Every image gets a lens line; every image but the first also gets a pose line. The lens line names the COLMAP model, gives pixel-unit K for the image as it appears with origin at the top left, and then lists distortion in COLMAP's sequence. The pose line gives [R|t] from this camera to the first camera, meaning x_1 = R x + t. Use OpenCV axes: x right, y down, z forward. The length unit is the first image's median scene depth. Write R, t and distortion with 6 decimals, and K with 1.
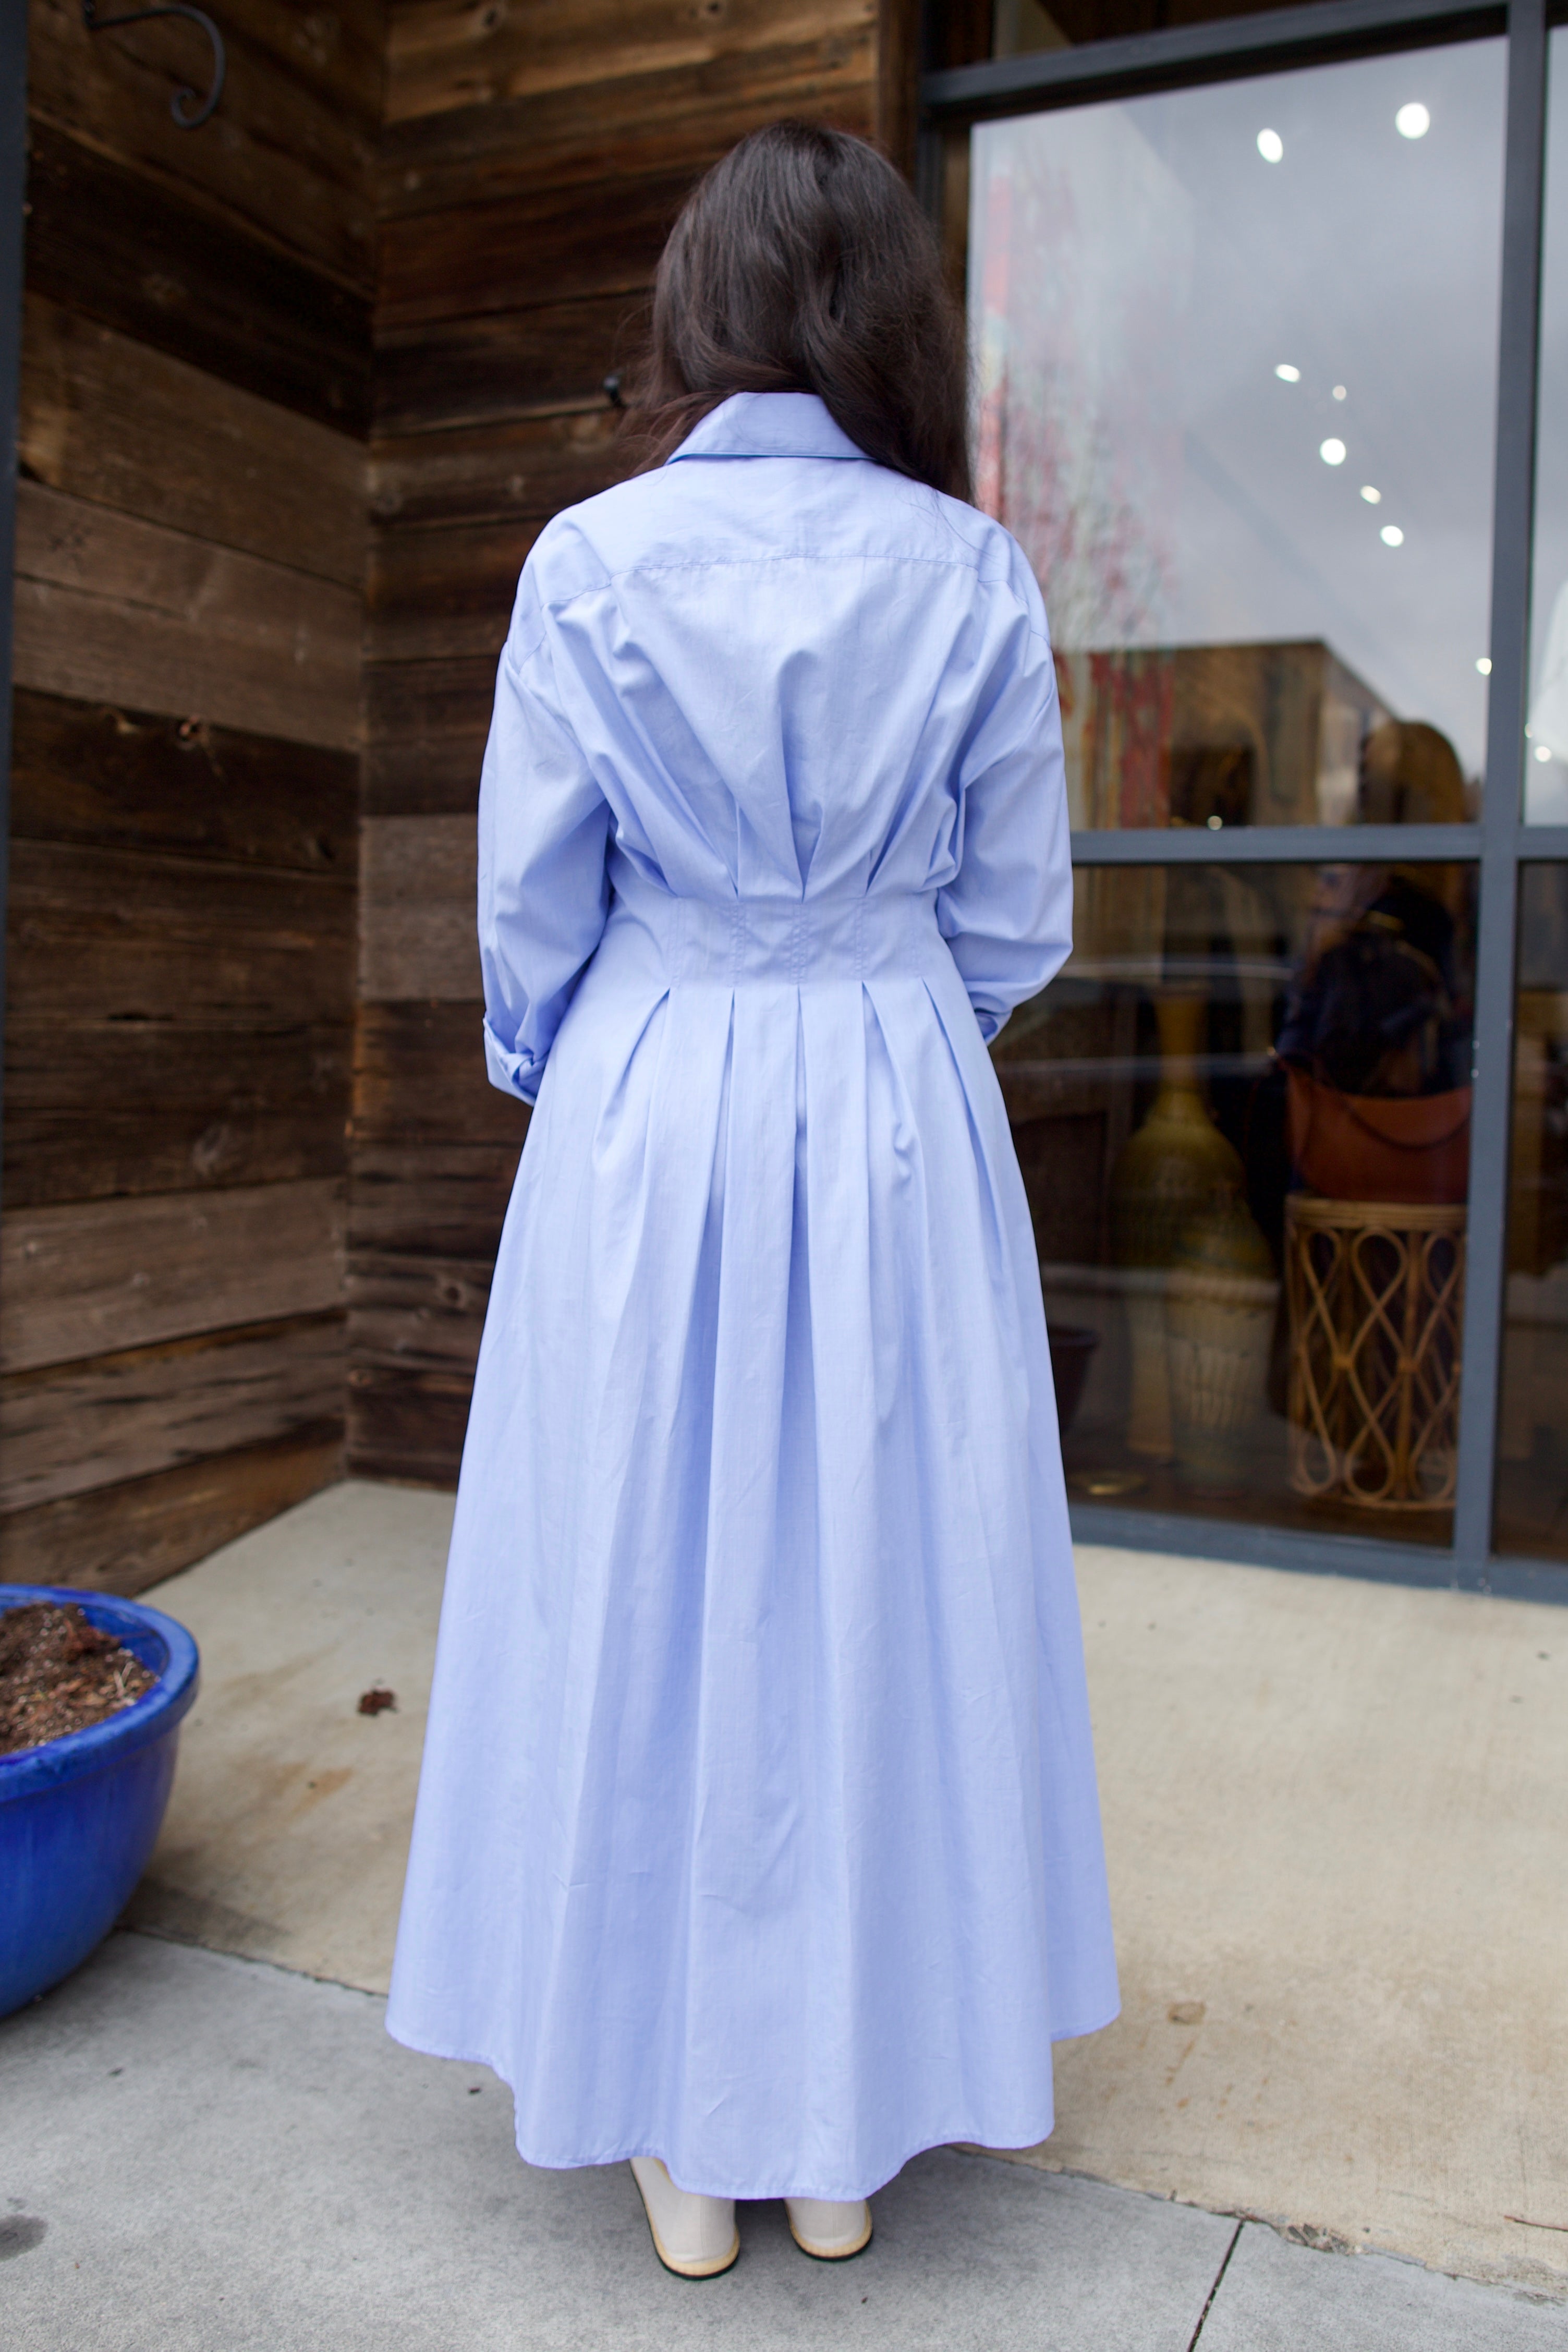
lens RADIAL K [[2173.7, 0, 832.0], [0, 2173.7, 1043.4], [0, 0, 1]] dist [-0.034400, 0.020737]
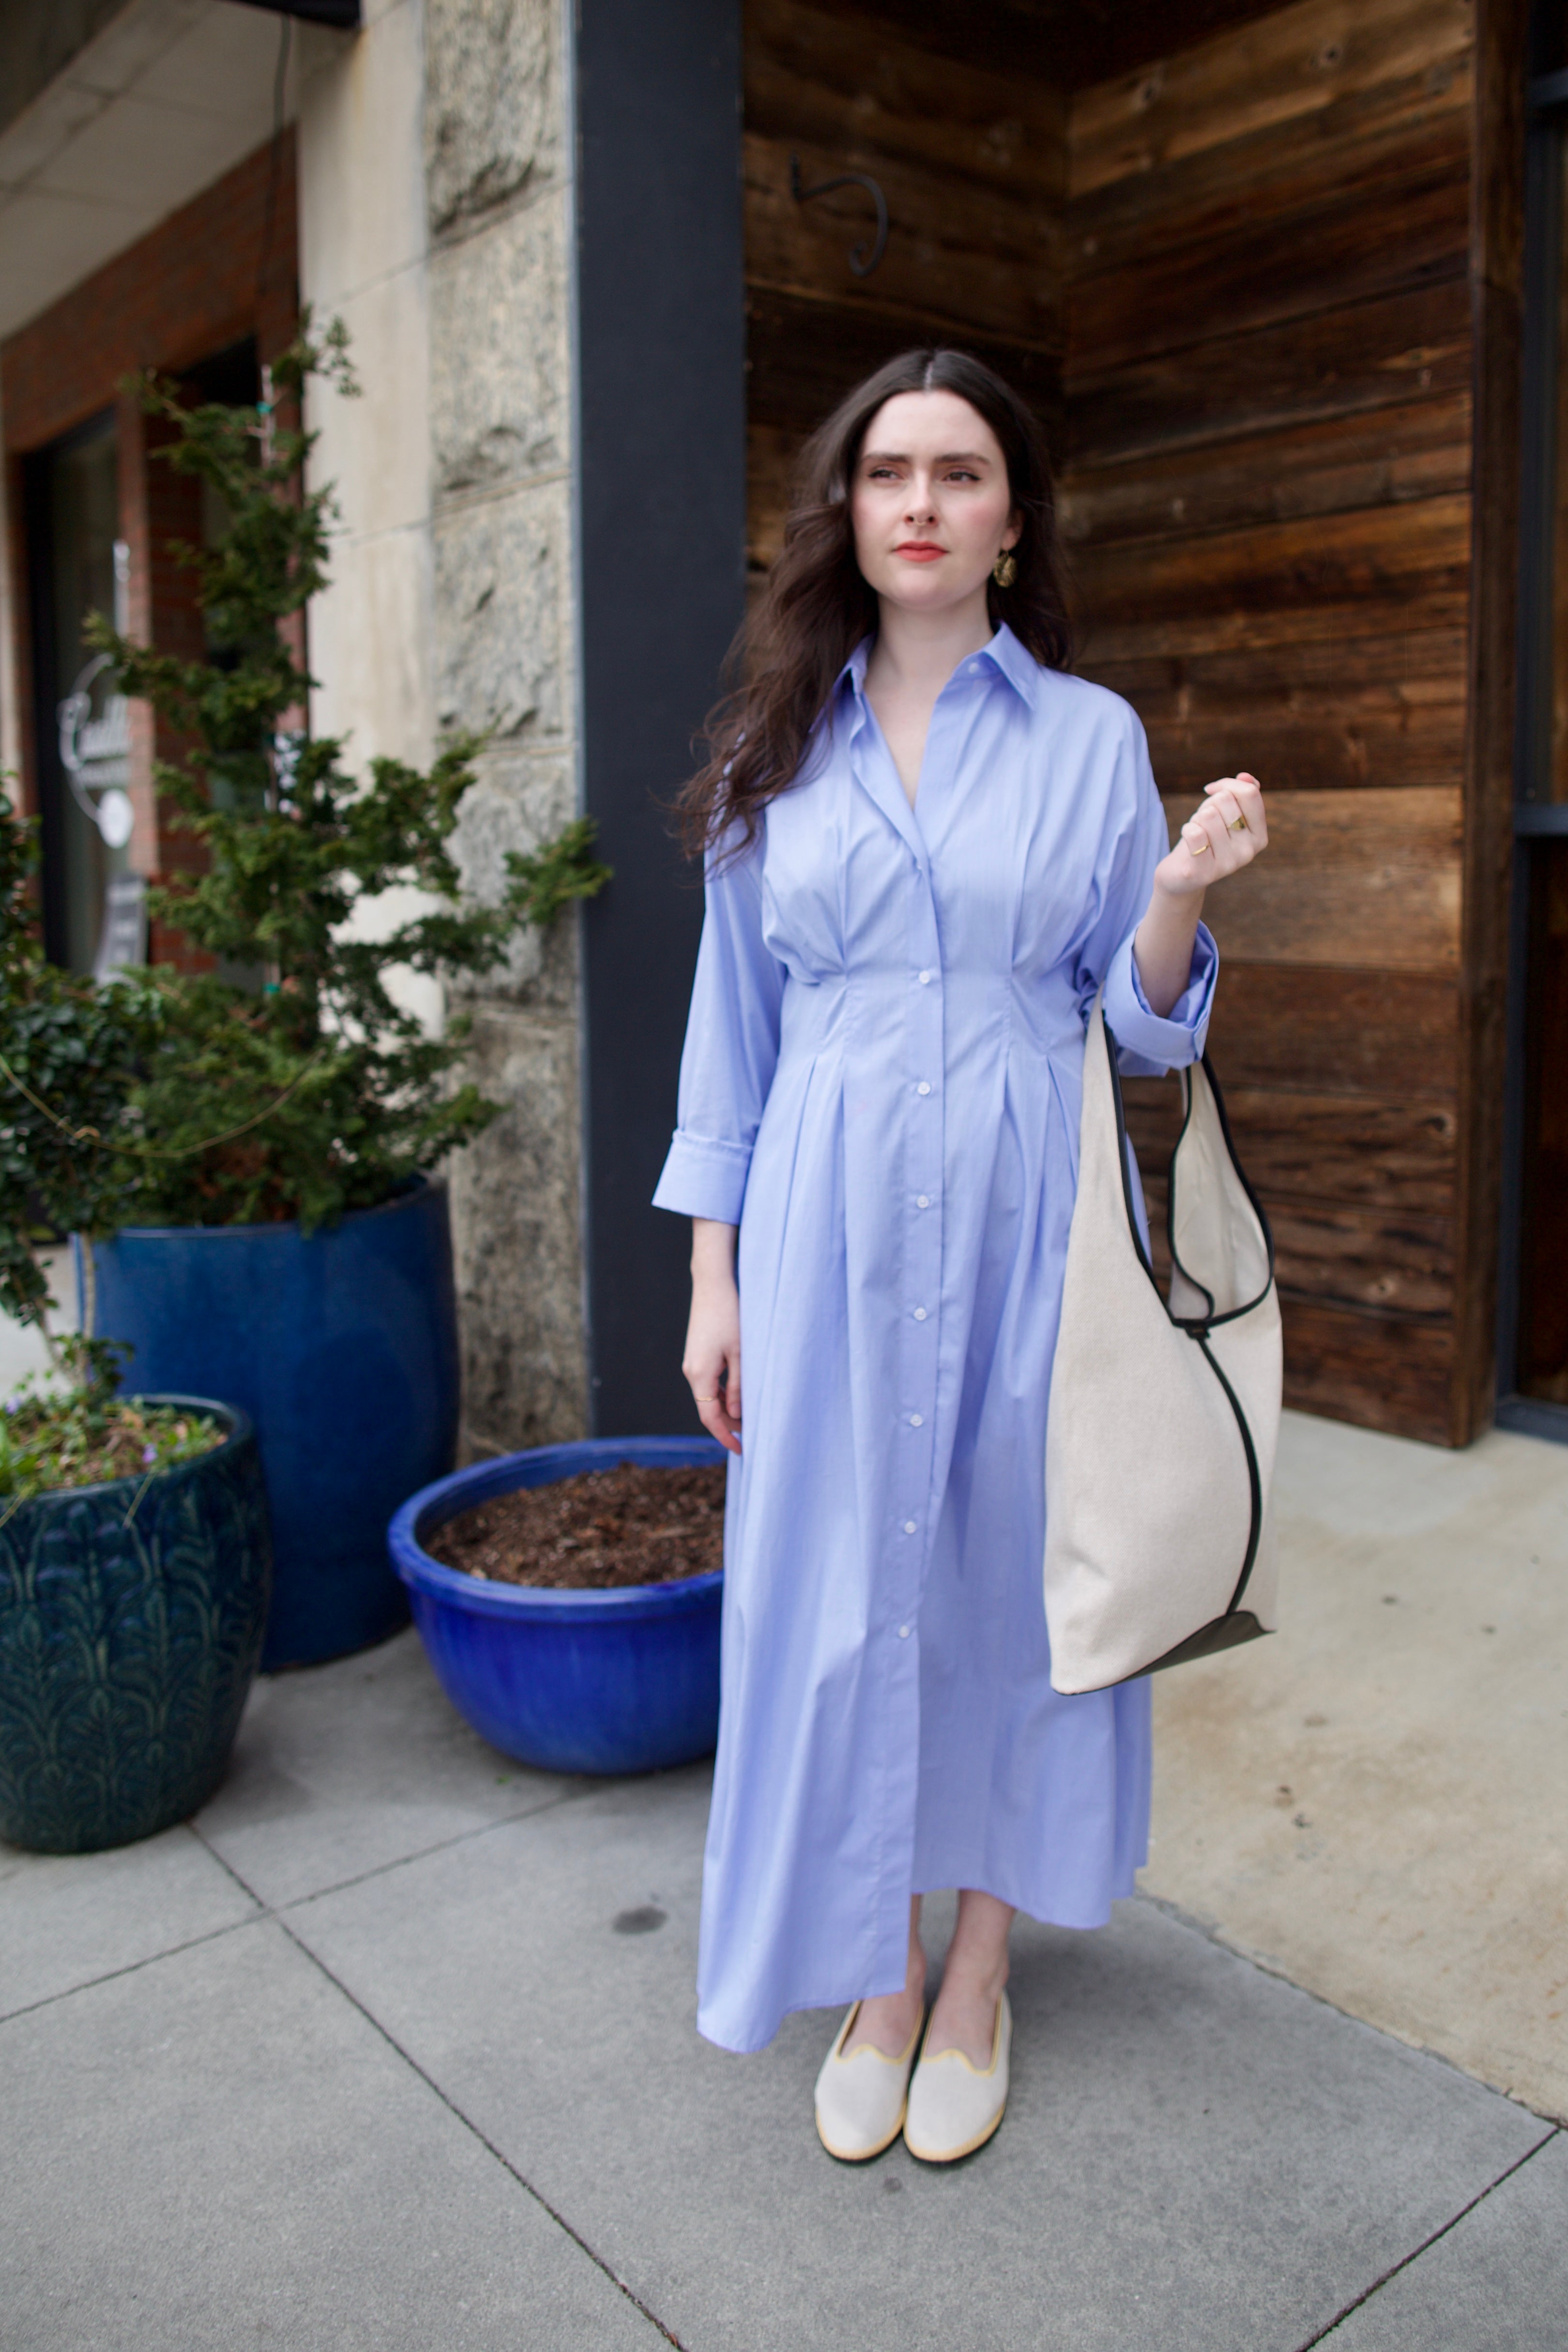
lens RADIAL K [[2023.3, 0, 792.4], [0, 2023.3, 973.1], [0, 0, 1]] dist [-0.027490, 0.023822]
pose [[0.888307, -0.004596, -0.459228, 0.161368], [0.029348, 0.998474, 0.046775, -0.066811], [0.458312, -0.055028, 0.887086, -0.054184]]
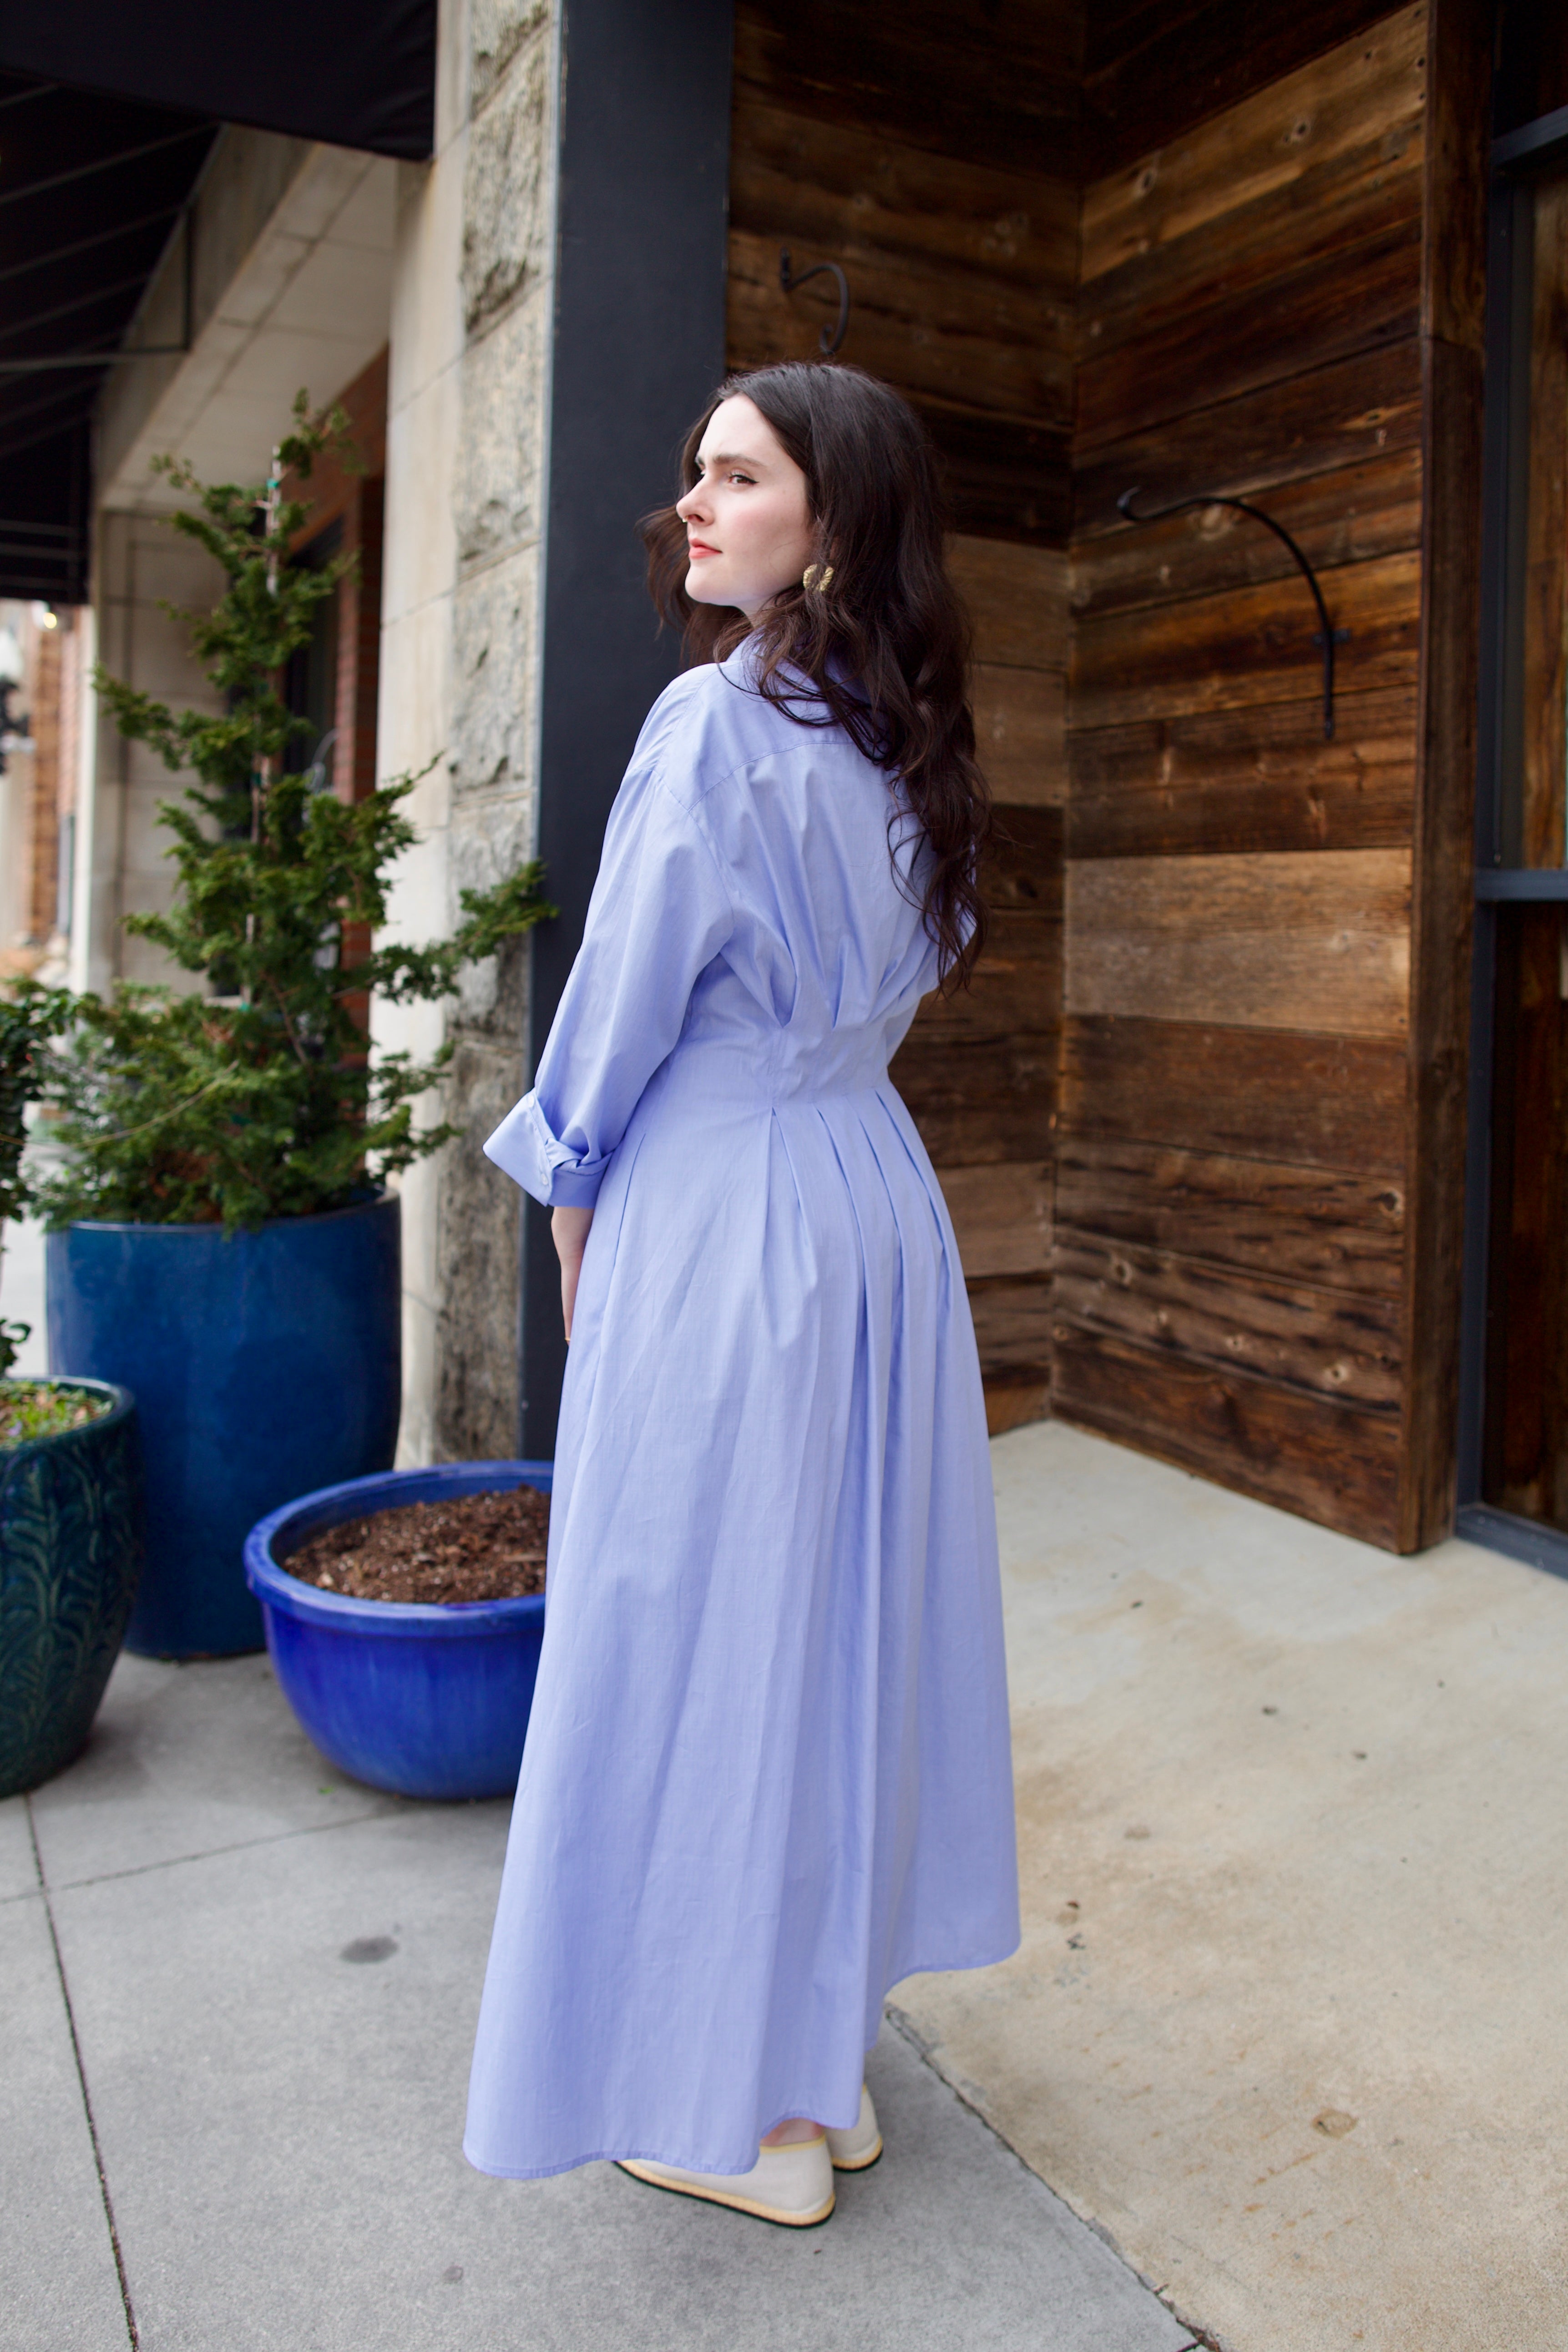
lens RADIAL K [[1875.7, 0, 717.8], [0, 1875.7, 855.2], [0, 0, 1]] dist [-0.013968, 0.001622]
pose [[0.777601, -0.031362, -0.627976, 0.291090], [-0.006532, 0.998298, -0.057945, -0.046564], [0.628724, 0.049160, 0.776073, 0.076833]]
